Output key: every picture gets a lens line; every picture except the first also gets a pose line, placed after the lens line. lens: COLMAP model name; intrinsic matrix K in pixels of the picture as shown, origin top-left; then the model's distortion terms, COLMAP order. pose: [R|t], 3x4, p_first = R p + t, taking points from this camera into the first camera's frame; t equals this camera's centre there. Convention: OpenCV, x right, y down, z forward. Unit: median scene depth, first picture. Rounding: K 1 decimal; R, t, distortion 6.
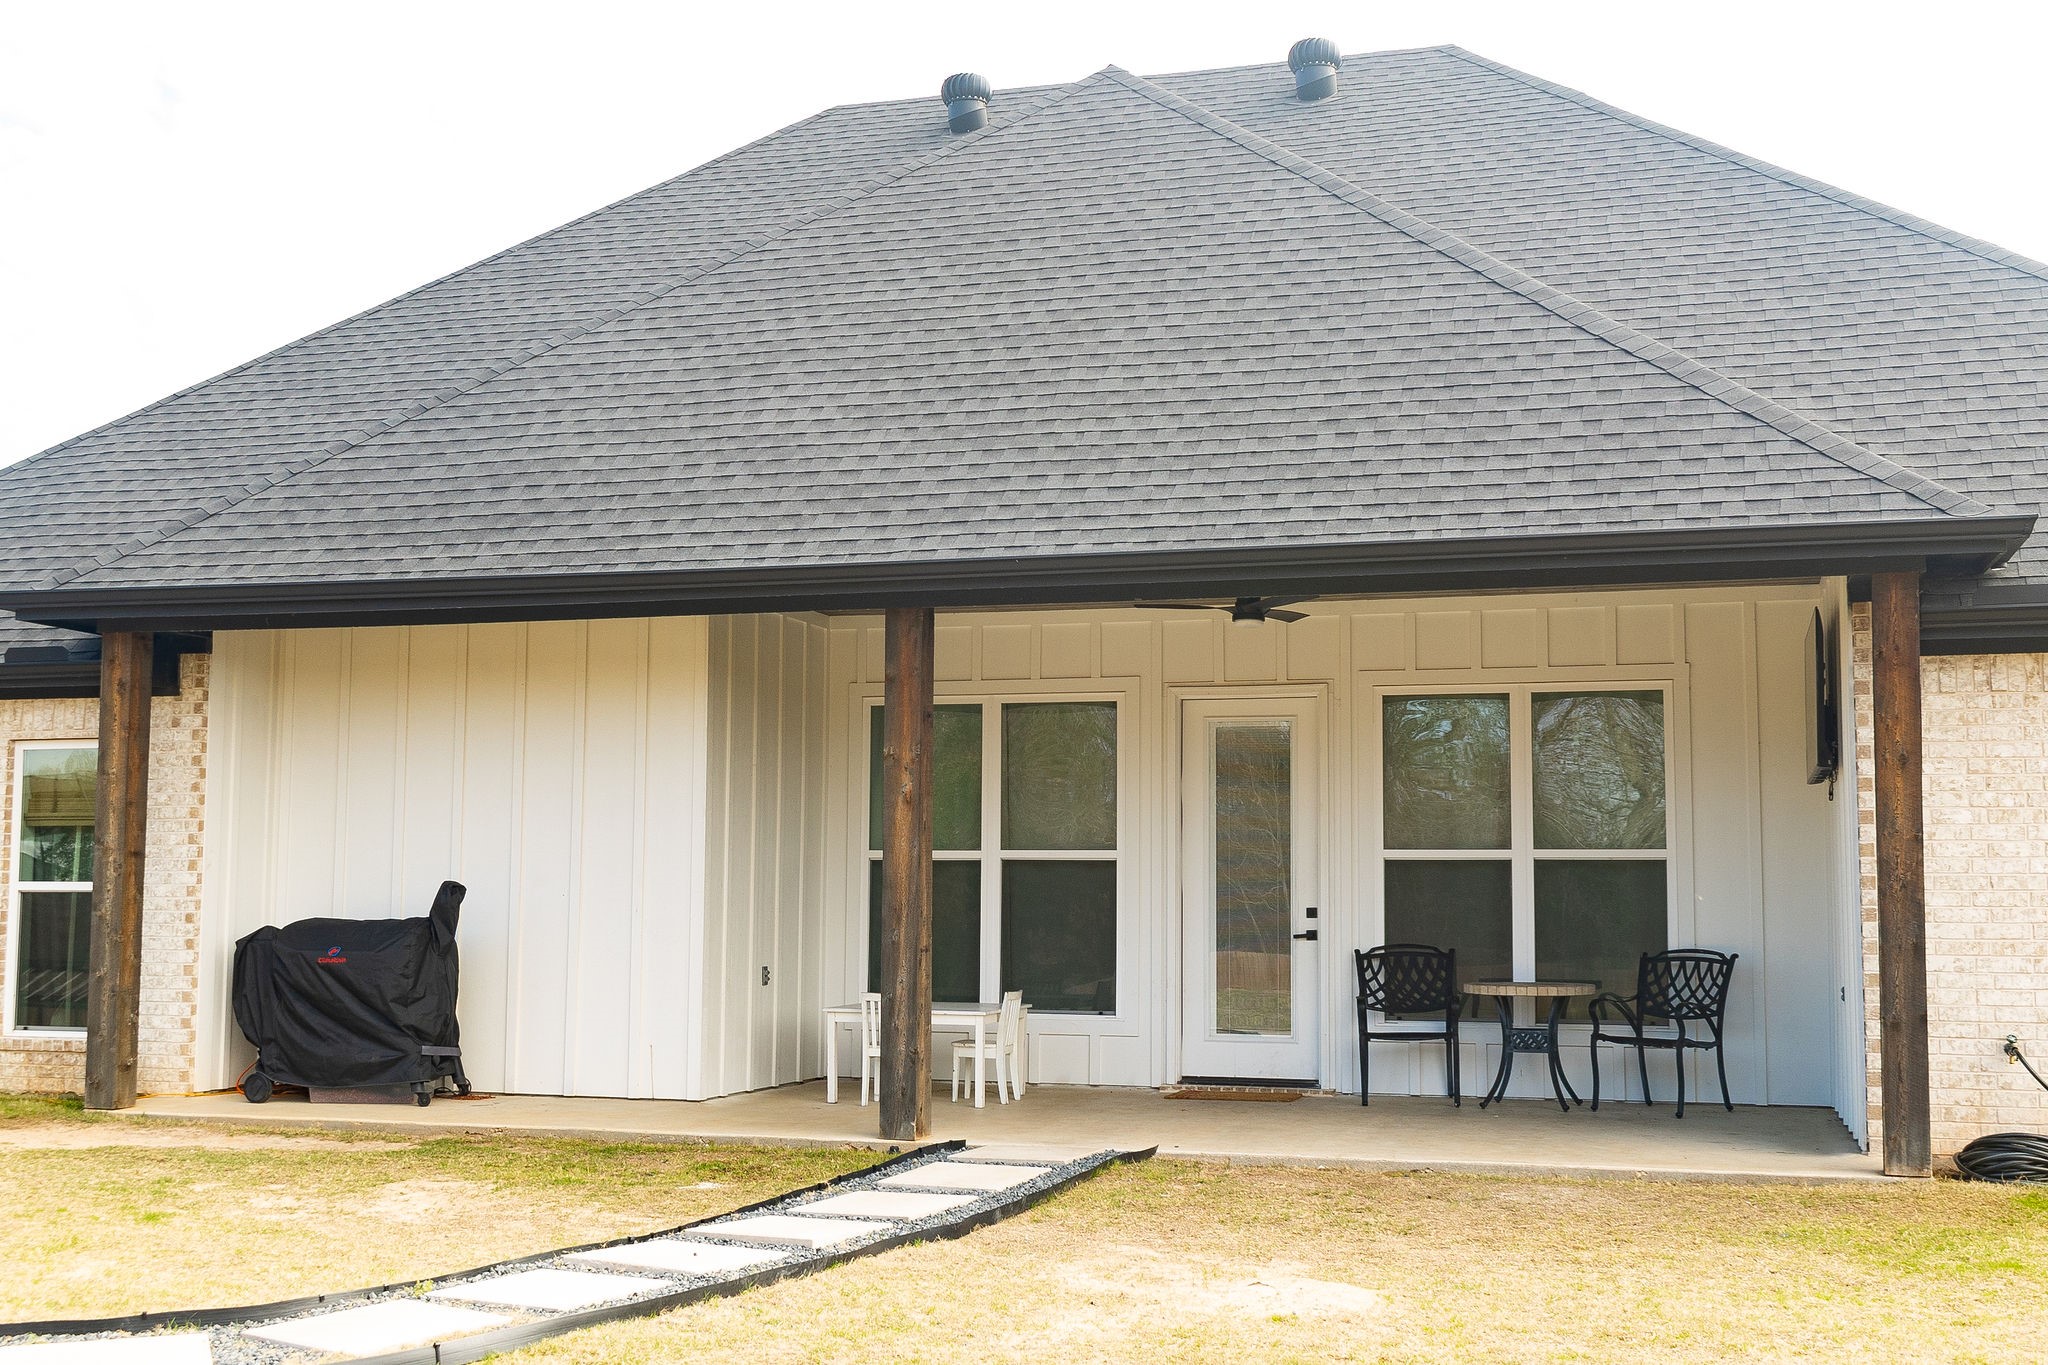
lens RADIAL K [[2322.7, 0, 996.2], [0, 2322.7, 691.5], [0, 0, 1]] dist [-0.017303, 0.047152]
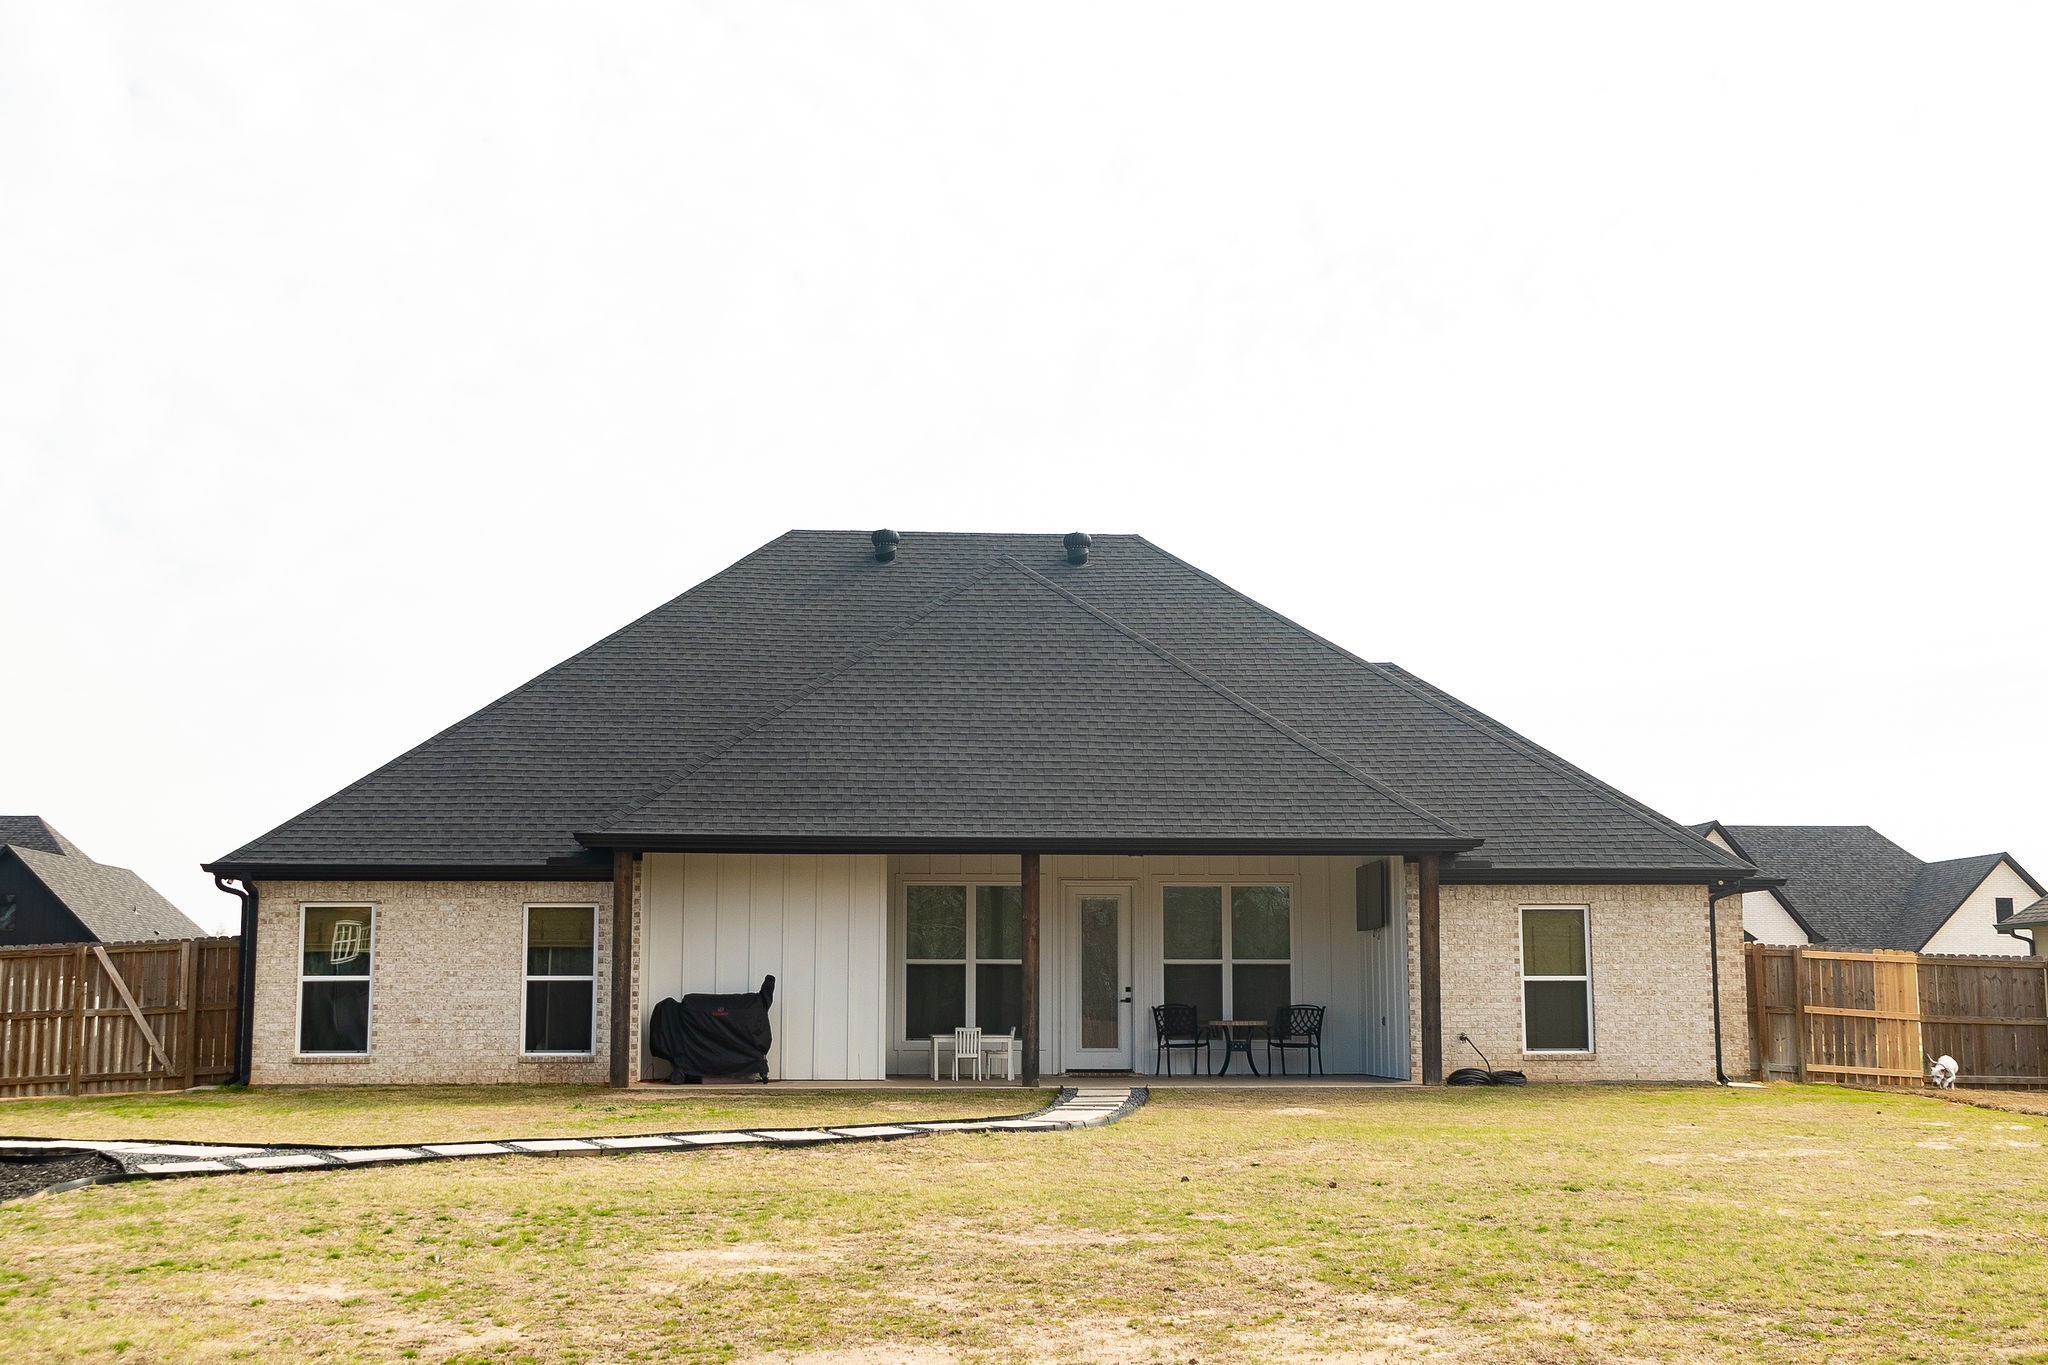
lens RADIAL K [[2322.7, 0, 996.2], [0, 2322.7, 691.5], [0, 0, 1]] dist [-0.017303, 0.047152]
pose [[0.935850, 0.040806, 0.350029, -0.761530], [-0.026544, 0.998614, -0.045449, -0.079351], [-0.351399, 0.033242, 0.935636, -0.983243]]
